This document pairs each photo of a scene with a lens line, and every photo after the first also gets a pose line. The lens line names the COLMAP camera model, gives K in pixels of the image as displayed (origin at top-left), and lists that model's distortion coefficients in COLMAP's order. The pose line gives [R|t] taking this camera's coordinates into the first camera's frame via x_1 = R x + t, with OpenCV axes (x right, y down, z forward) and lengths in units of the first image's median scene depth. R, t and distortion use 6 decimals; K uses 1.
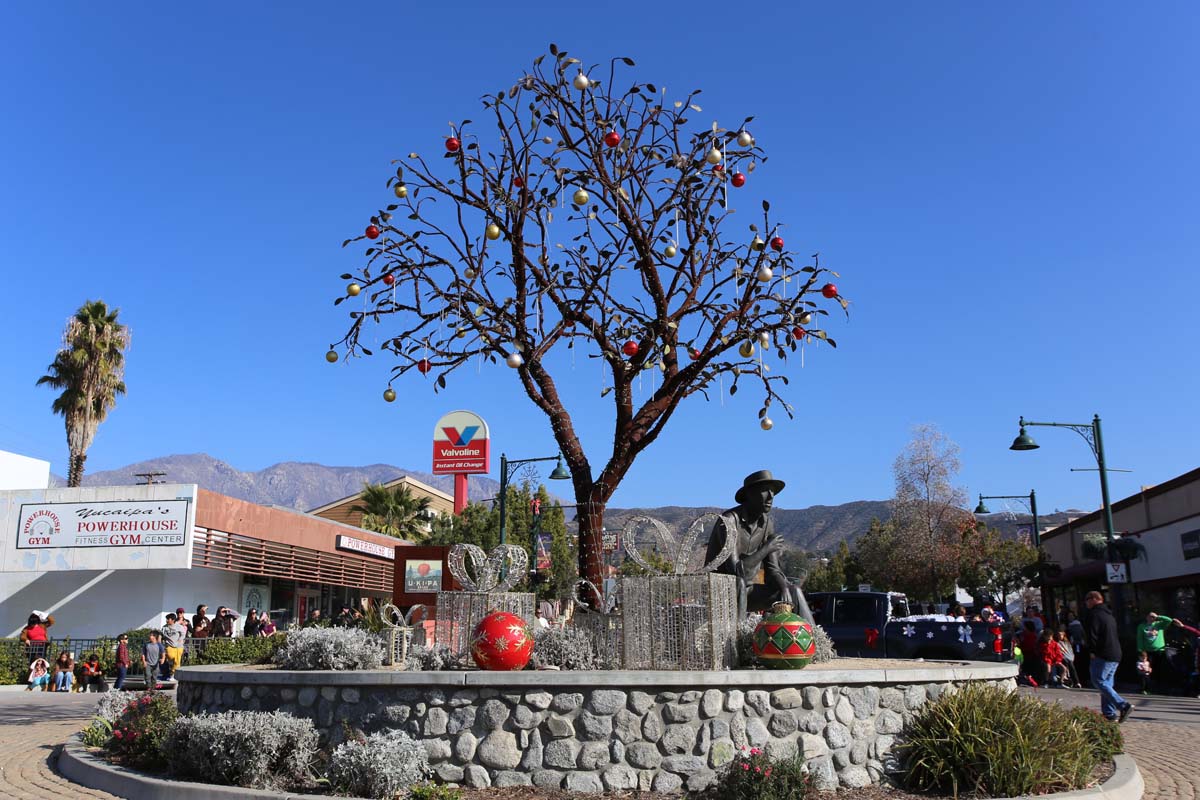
lens RADIAL K [[1175.6, 0, 600.0], [0, 1175.6, 400.0], [0, 0, 1]] dist [0.014661, 0.117425]
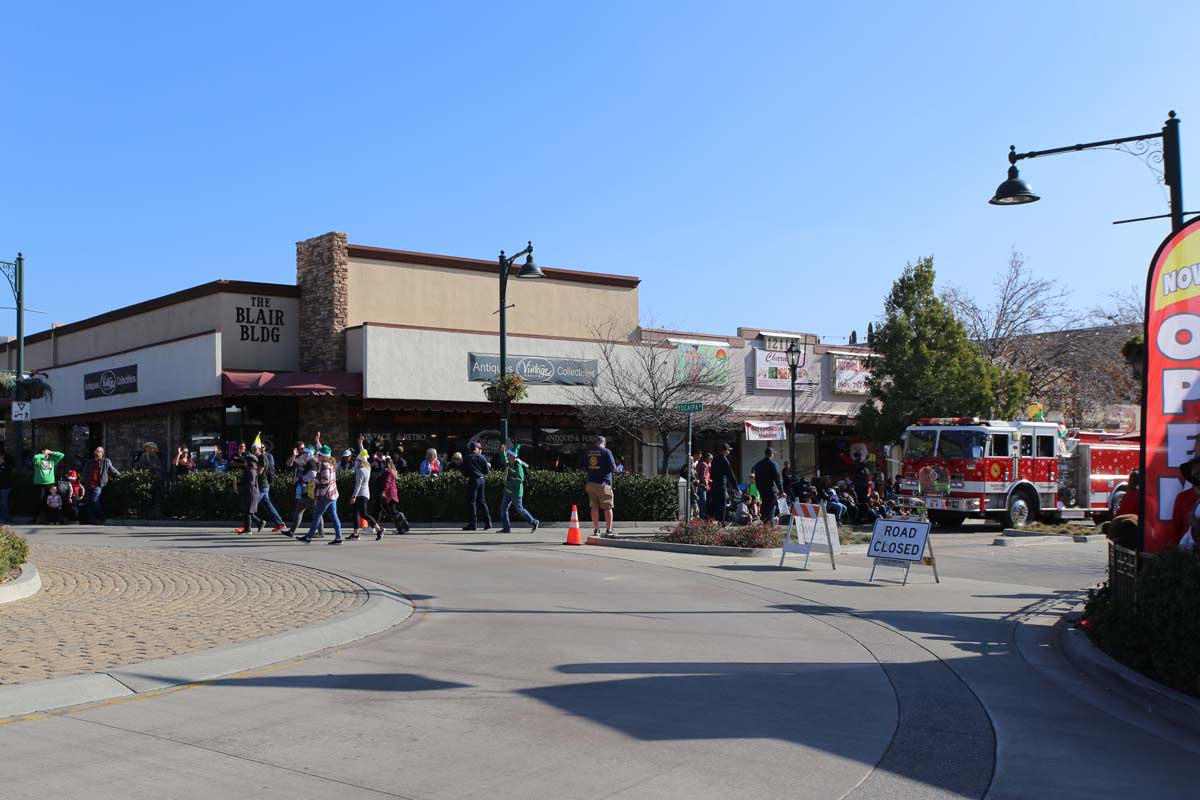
lens RADIAL K [[1411.1, 0, 600.0], [0, 1411.1, 400.0], [0, 0, 1]] dist [0.039988, 0.060024]
pose [[0.690947, 0.047261, 0.721359, -0.099956], [-0.151403, 0.985191, 0.080474, -0.036340], [-0.706873, -0.164820, 0.687870, -0.185031]]
